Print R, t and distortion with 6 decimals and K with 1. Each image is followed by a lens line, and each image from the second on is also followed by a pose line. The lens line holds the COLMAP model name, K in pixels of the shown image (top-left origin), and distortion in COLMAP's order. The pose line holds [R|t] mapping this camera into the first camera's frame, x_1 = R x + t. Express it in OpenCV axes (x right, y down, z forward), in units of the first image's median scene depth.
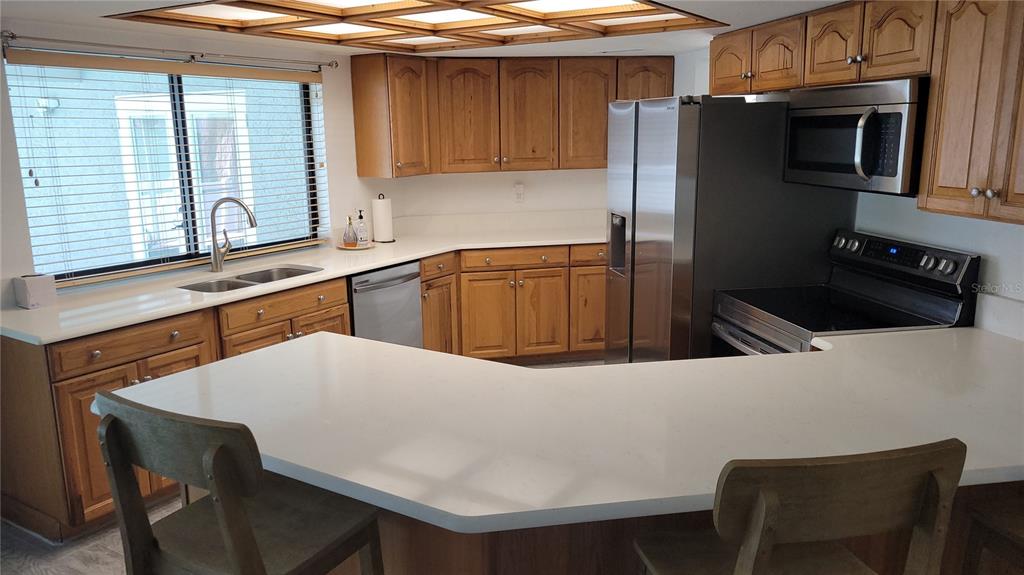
lens RADIAL K [[776.7, 0, 512.8], [0, 776.7, 291.5], [0, 0, 1]] dist [0.039520, 0.000209]
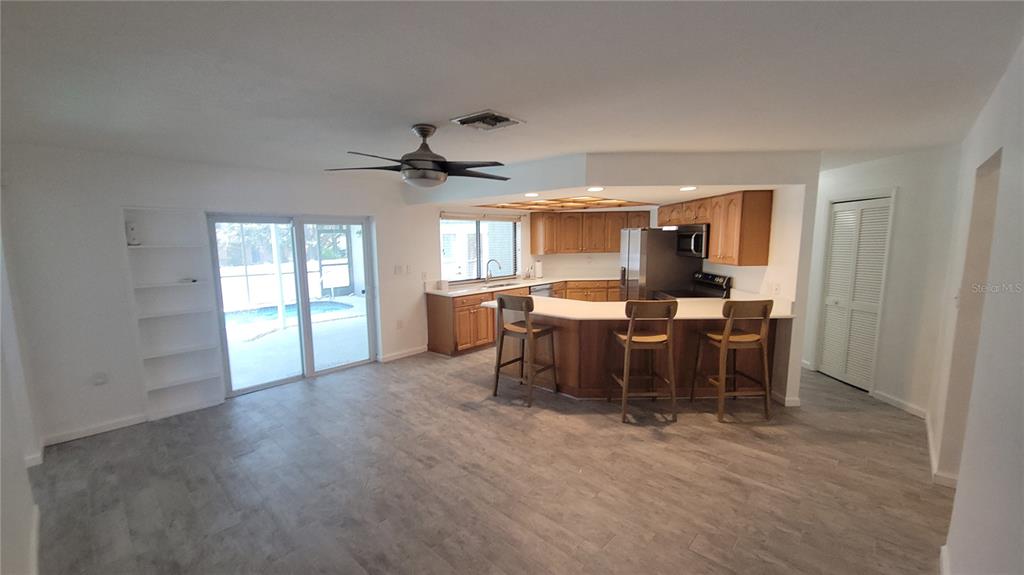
lens RADIAL K [[414.4, 0, 509.5], [0, 414.4, 288.6], [0, 0, 1]] dist [0.000815, -0.000361]
pose [[0.983280, 0.025394, -0.180320, -0.001616], [-0.039888, 0.996216, -0.077213, 0.100597], [0.177677, 0.083115, 0.980573, -0.497155]]
